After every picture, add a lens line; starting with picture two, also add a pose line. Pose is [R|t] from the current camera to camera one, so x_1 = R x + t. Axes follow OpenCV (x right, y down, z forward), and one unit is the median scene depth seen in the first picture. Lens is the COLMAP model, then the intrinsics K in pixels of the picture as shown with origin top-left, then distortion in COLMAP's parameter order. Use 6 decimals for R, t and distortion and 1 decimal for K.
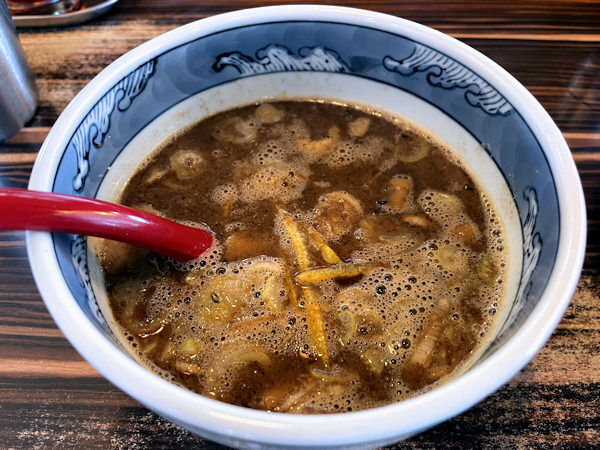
lens RADIAL K [[456.7, 0, 300.0], [0, 456.7, 225.0], [0, 0, 1]] dist [-0.001280, -0.056107]
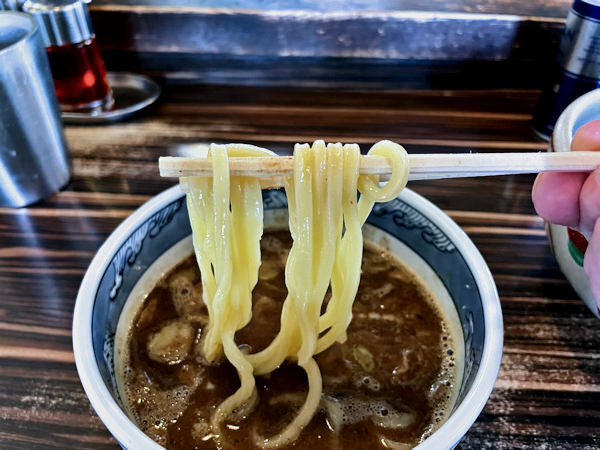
lens RADIAL K [[456.7, 0, 300.0], [0, 456.7, 225.0], [0, 0, 1]] dist [-0.001280, -0.056107]
pose [[0.999140, 0.034808, -0.022525, 0.053581], [-0.039058, 0.972475, -0.229709, -0.005297], [0.013910, 0.230392, 0.972999, -0.257978]]
